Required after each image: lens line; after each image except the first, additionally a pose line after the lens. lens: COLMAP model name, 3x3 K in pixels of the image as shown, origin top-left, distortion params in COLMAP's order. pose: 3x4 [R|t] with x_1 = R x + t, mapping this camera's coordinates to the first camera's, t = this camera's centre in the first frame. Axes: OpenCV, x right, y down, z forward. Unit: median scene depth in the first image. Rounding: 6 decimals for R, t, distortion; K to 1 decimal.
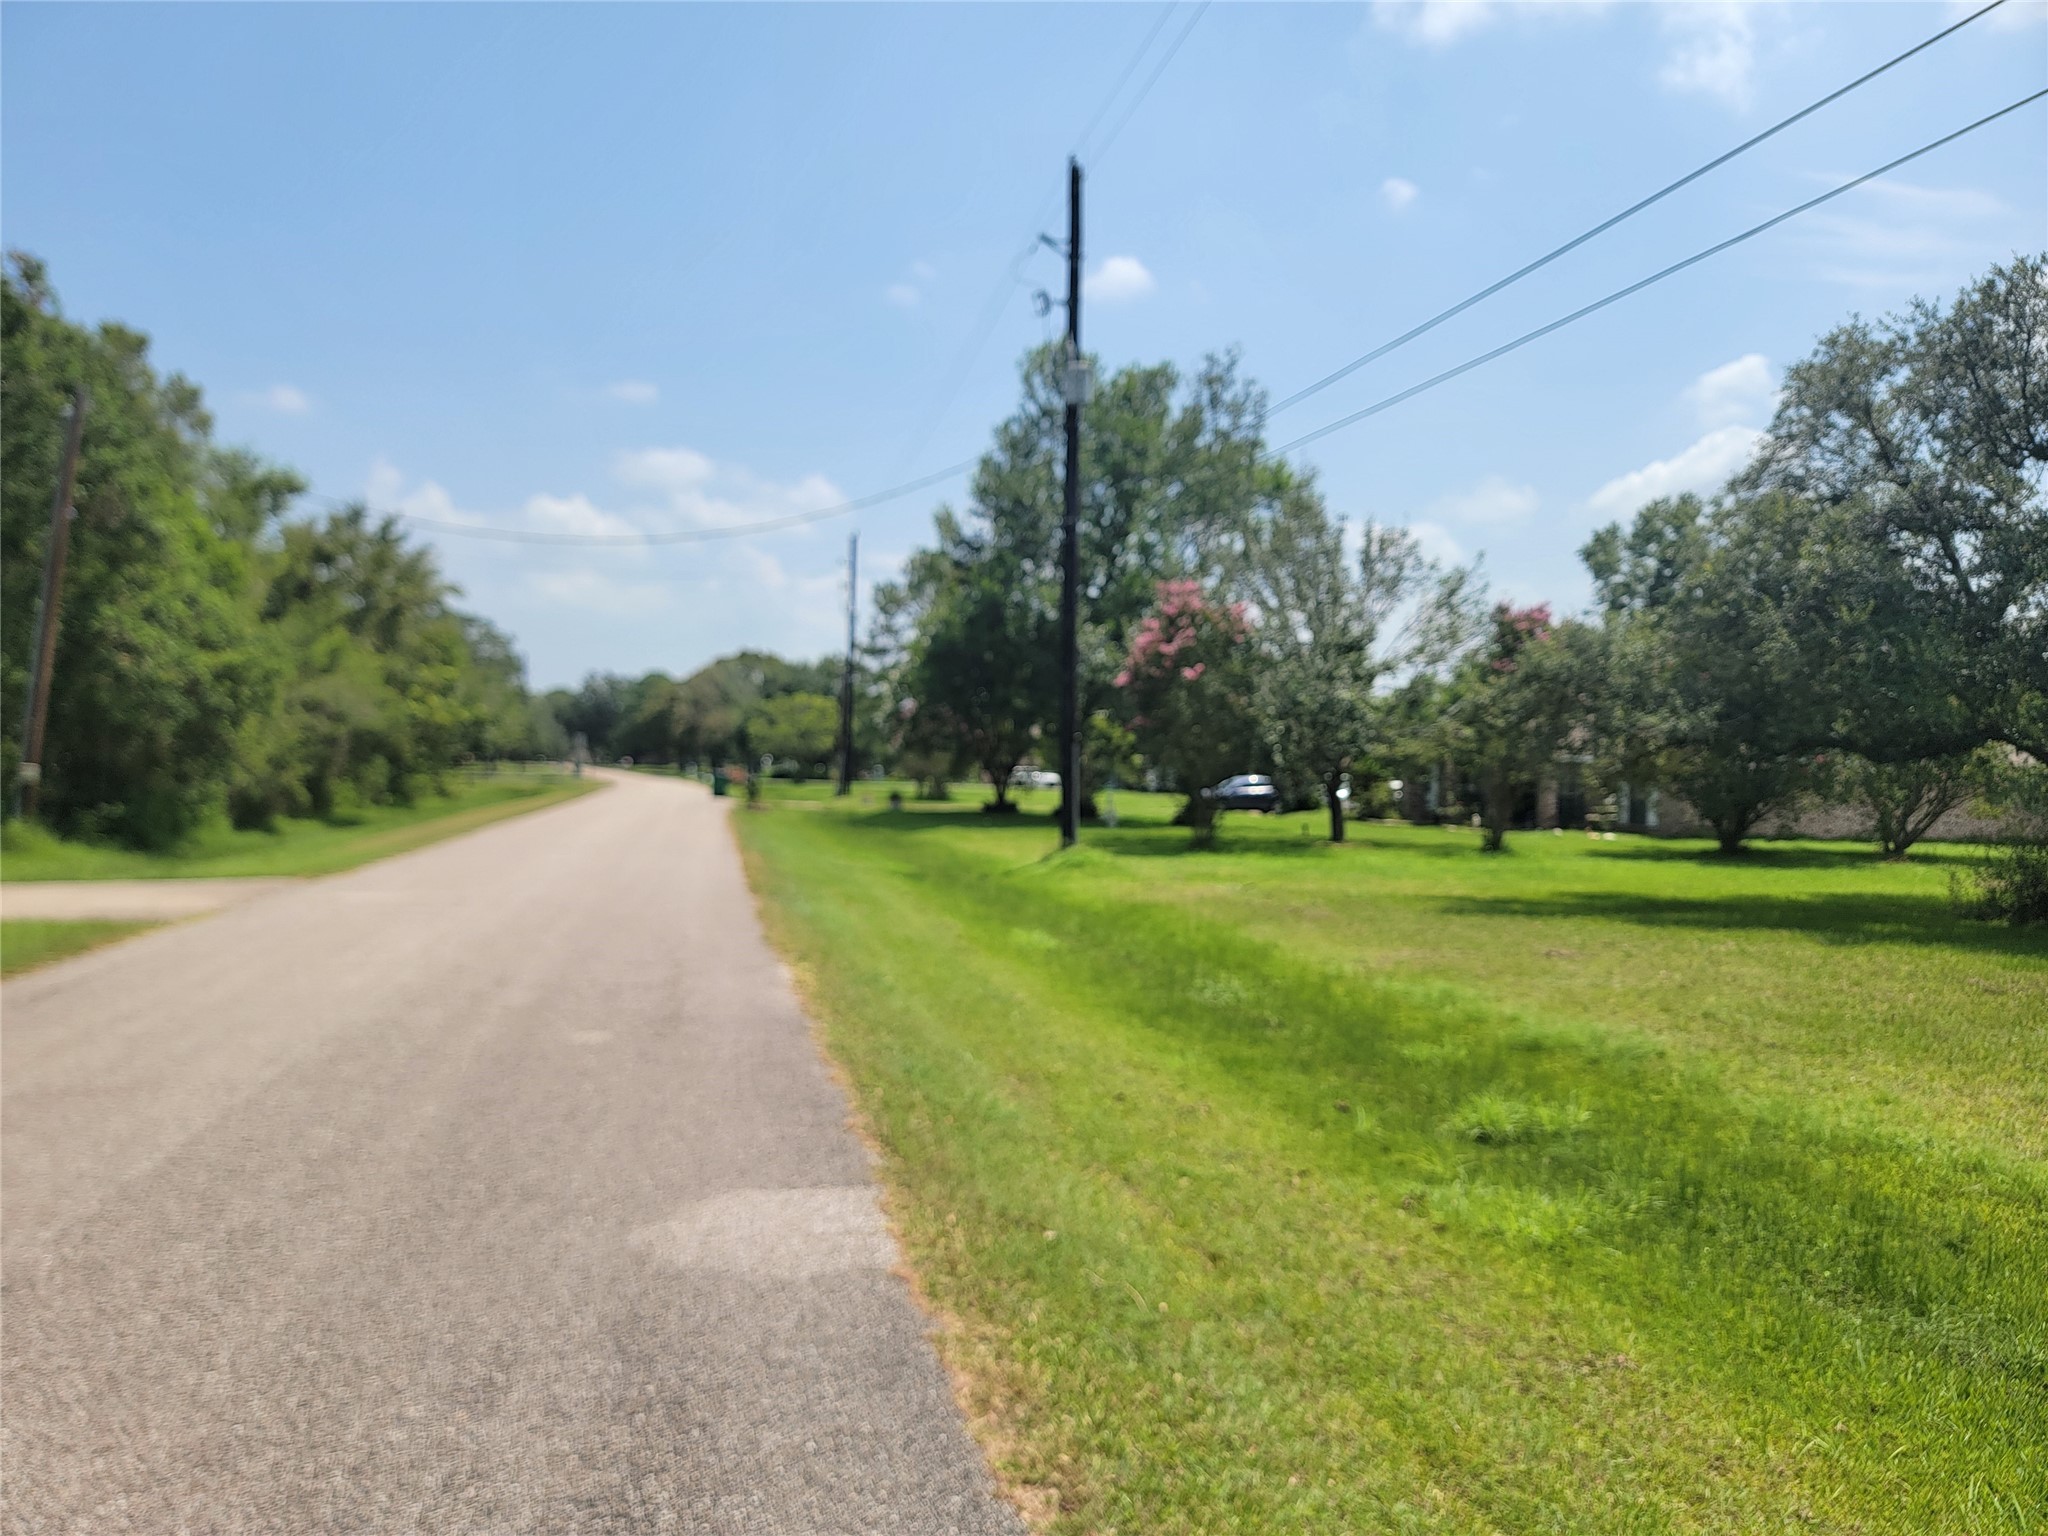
lens RADIAL K [[1446.3, 0, 1005.9], [0, 1446.3, 769.1], [0, 0, 1]] dist [0.075940, -0.058013]
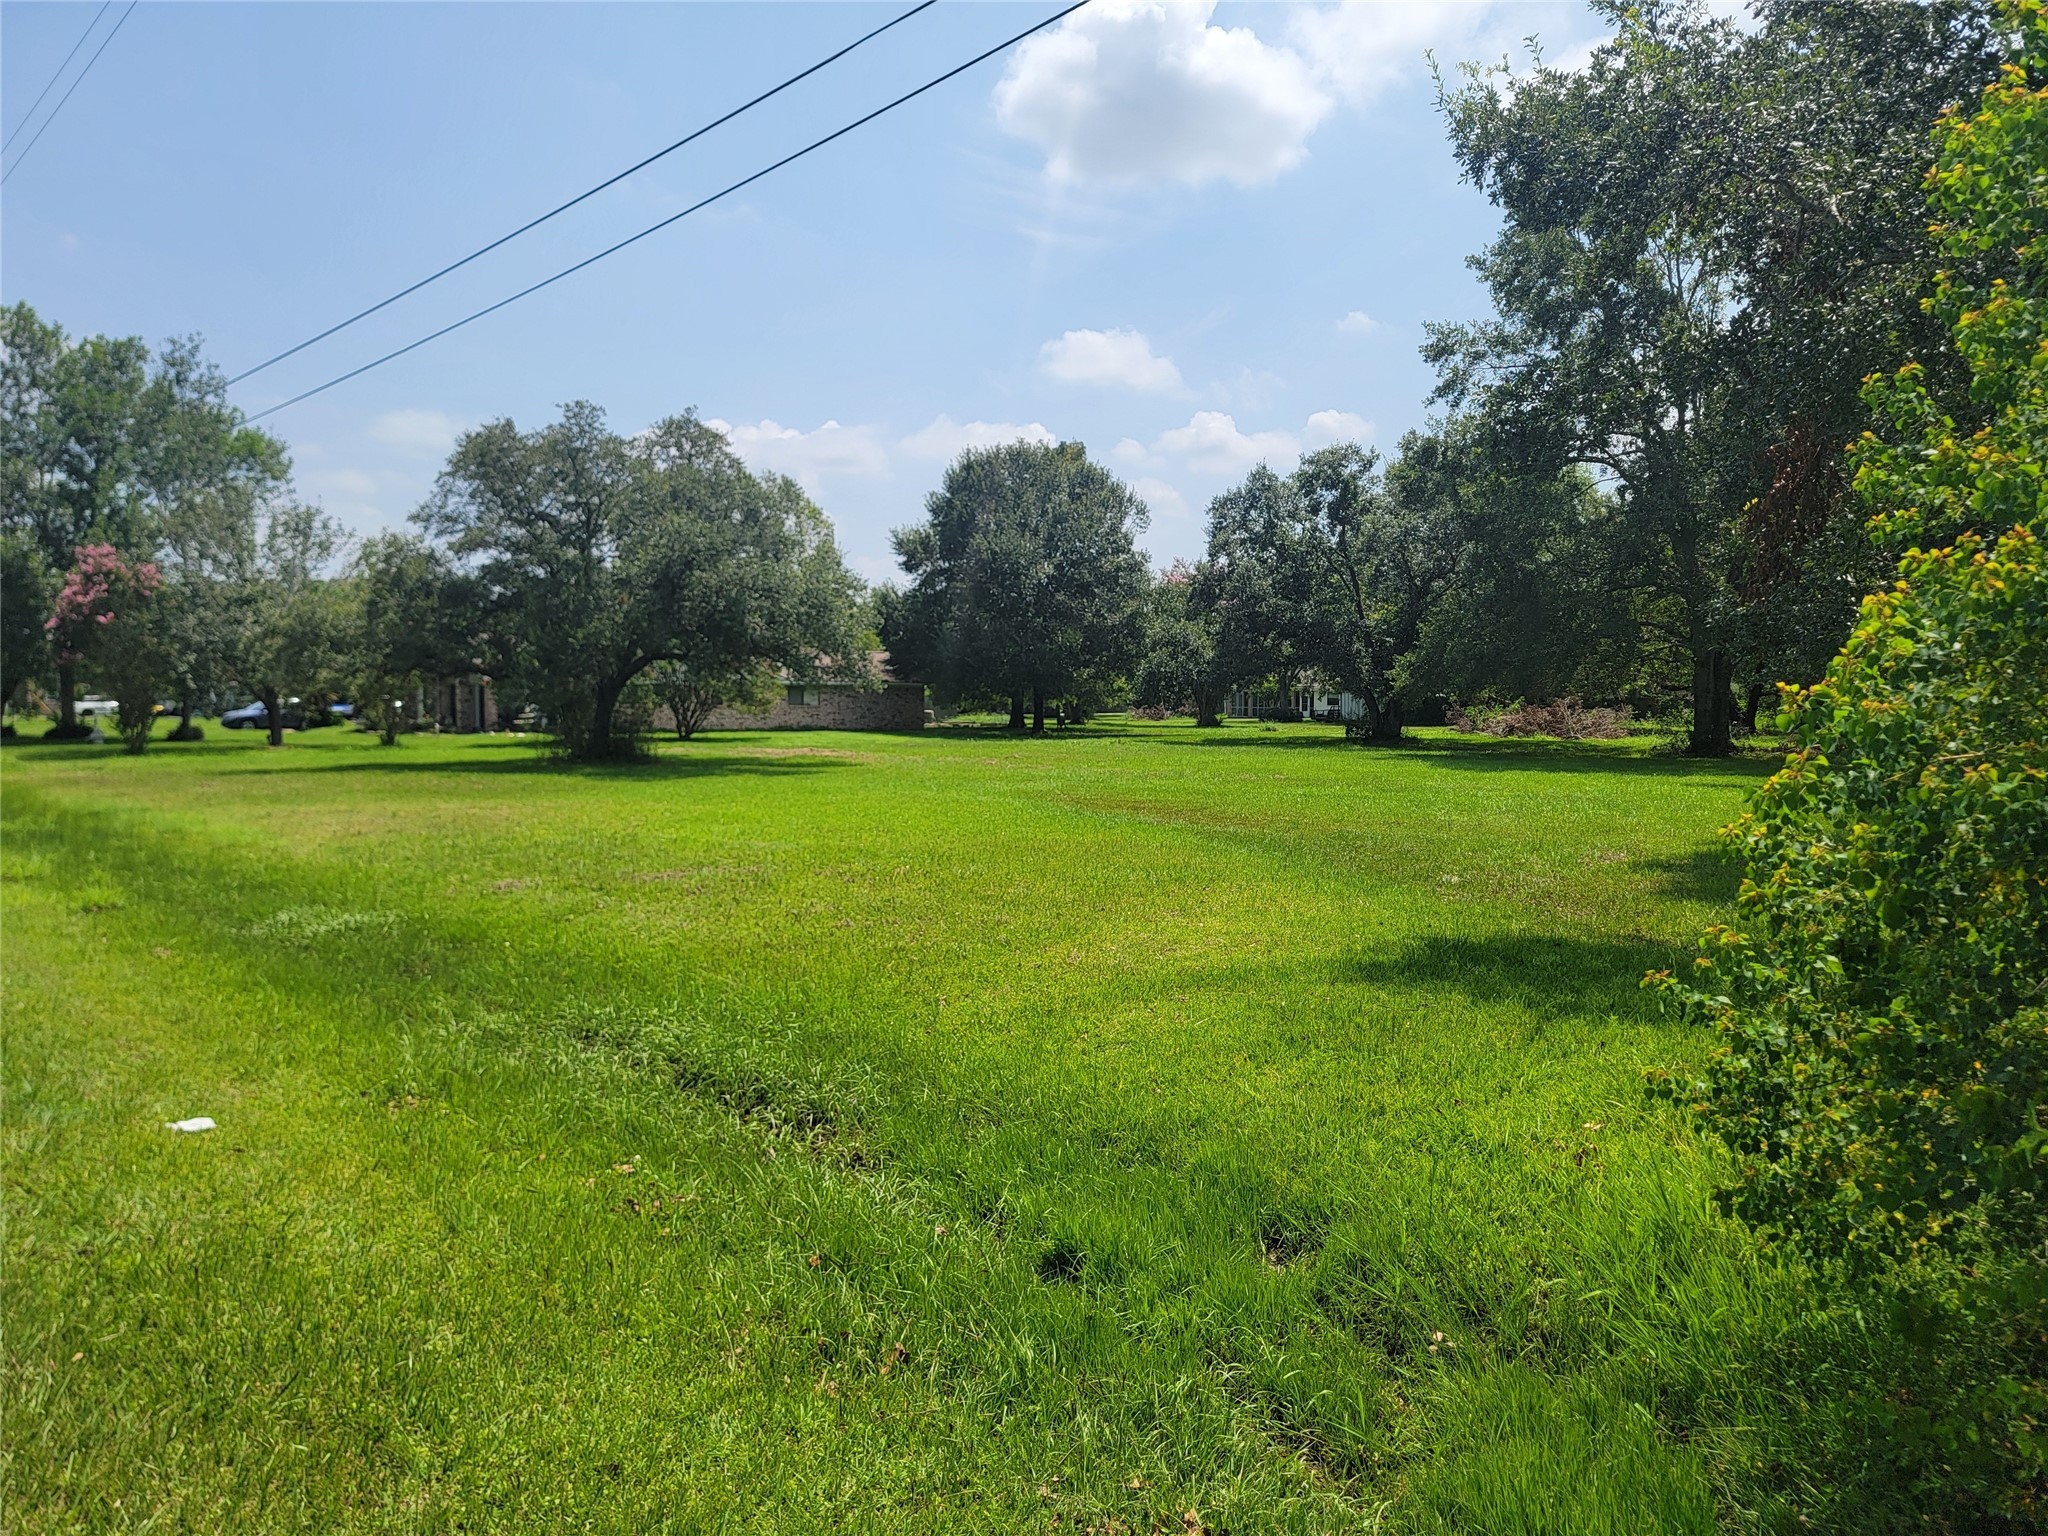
lens RADIAL K [[1446.3, 0, 1014.2], [0, 1446.3, 762.8], [0, 0, 1]] dist [0.075940, -0.058013]
pose [[0.862041, -0.046097, 0.504738, 0.223446], [0.019692, 0.998150, 0.057527, 0.003295], [-0.506456, -0.039651, 0.861354, -0.795631]]
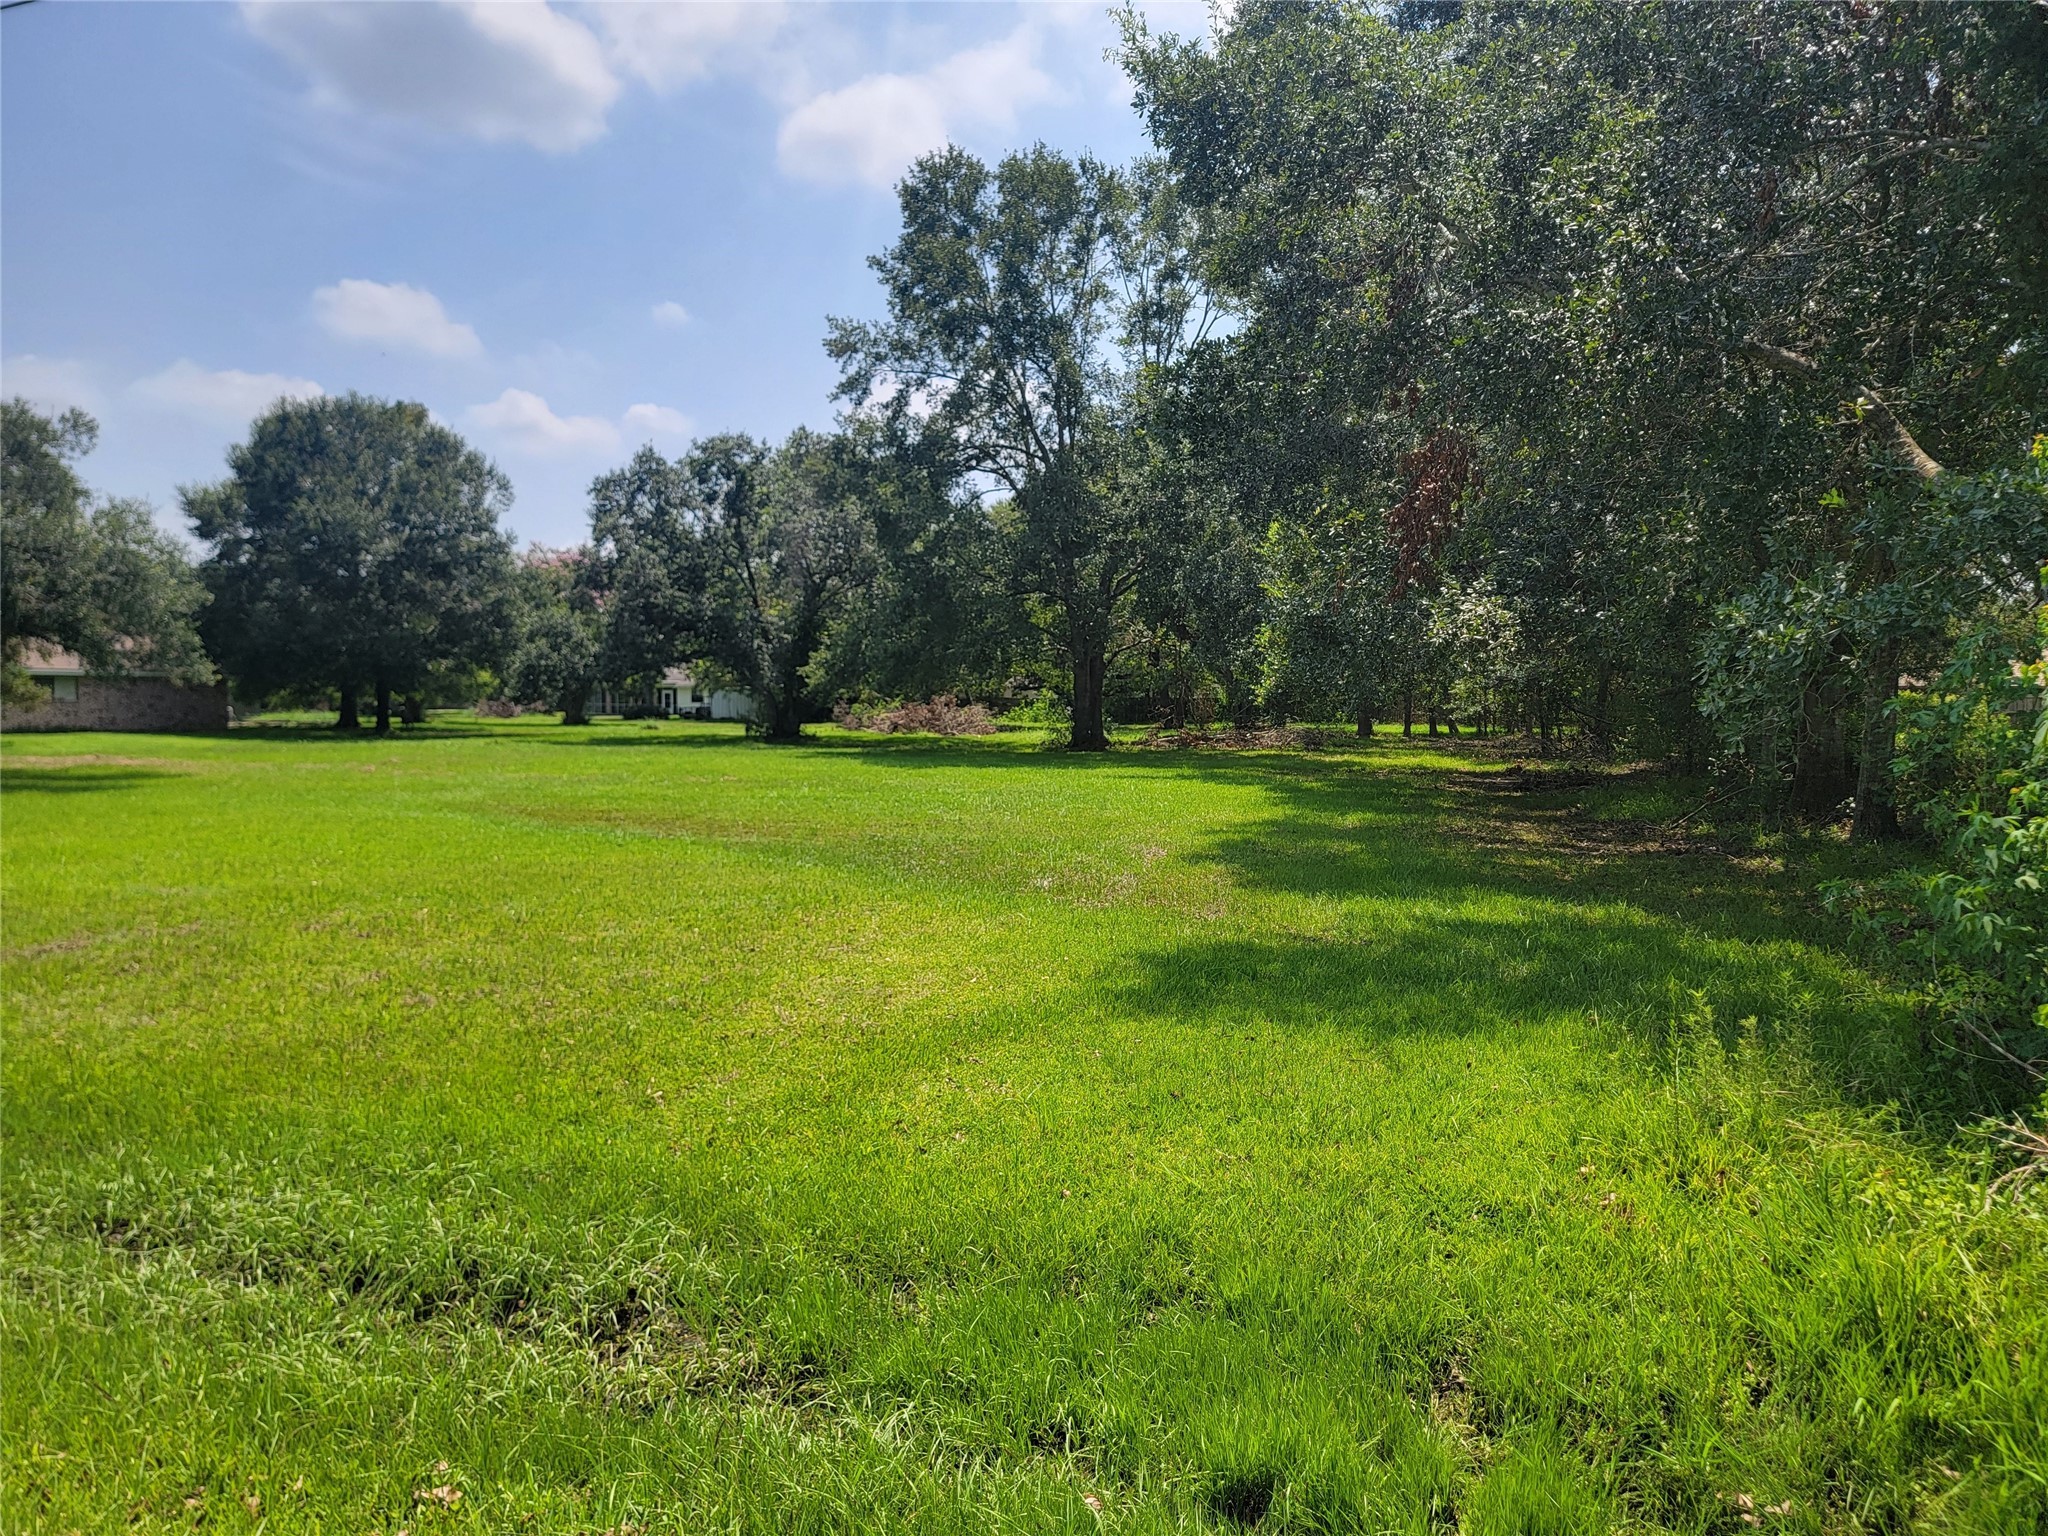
lens RADIAL K [[1446.3, 0, 1034.2], [0, 1446.3, 782.9], [0, 0, 1]] dist [0.075940, -0.058013]
pose [[0.537787, -0.072949, 0.839919, 0.188642], [0.009043, 0.996691, 0.080775, 0.001740], [-0.843032, -0.035844, 0.536667, -0.658356]]
